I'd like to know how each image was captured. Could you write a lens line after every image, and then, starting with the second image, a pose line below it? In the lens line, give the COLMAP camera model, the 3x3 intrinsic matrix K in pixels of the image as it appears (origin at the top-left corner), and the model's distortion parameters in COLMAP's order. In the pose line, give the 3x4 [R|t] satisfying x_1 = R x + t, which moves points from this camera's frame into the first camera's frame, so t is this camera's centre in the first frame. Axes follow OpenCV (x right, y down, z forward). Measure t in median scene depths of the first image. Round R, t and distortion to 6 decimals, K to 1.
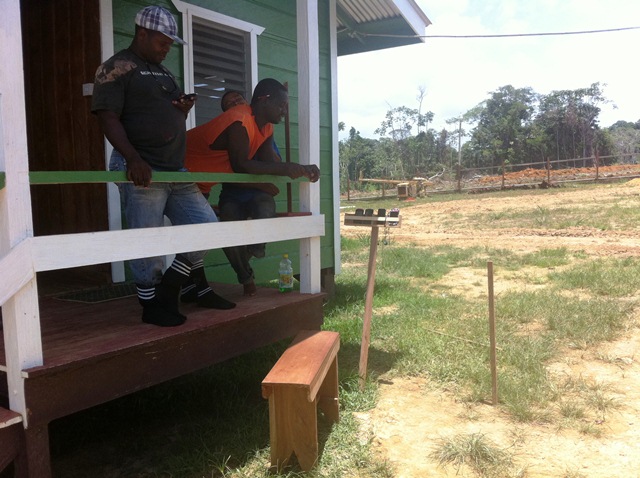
lens RADIAL K [[610.5, 0, 319.3], [0, 610.5, 237.5], [0, 0, 1]] dist [0.042416, 0.000000]
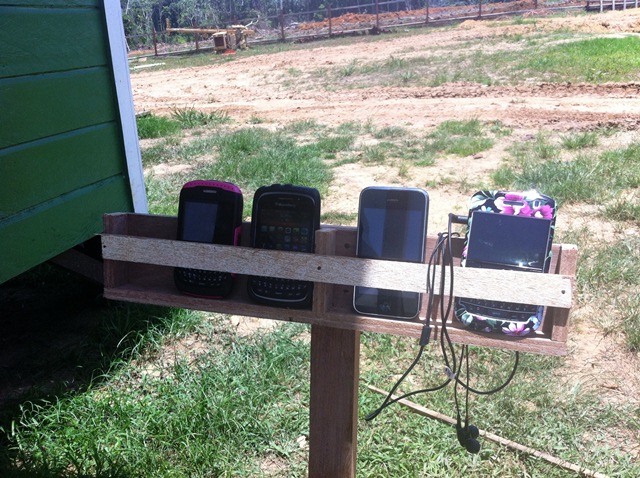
lens RADIAL K [[610.5, 0, 314.8], [0, 610.5, 242.8], [0, 0, 1]] dist [0.042416, 0.000000]
pose [[0.958177, -0.117519, 0.260932, 0.007382], [0.052139, 0.968219, 0.244608, -0.008876], [-0.281385, -0.220774, 0.933853, 0.117772]]
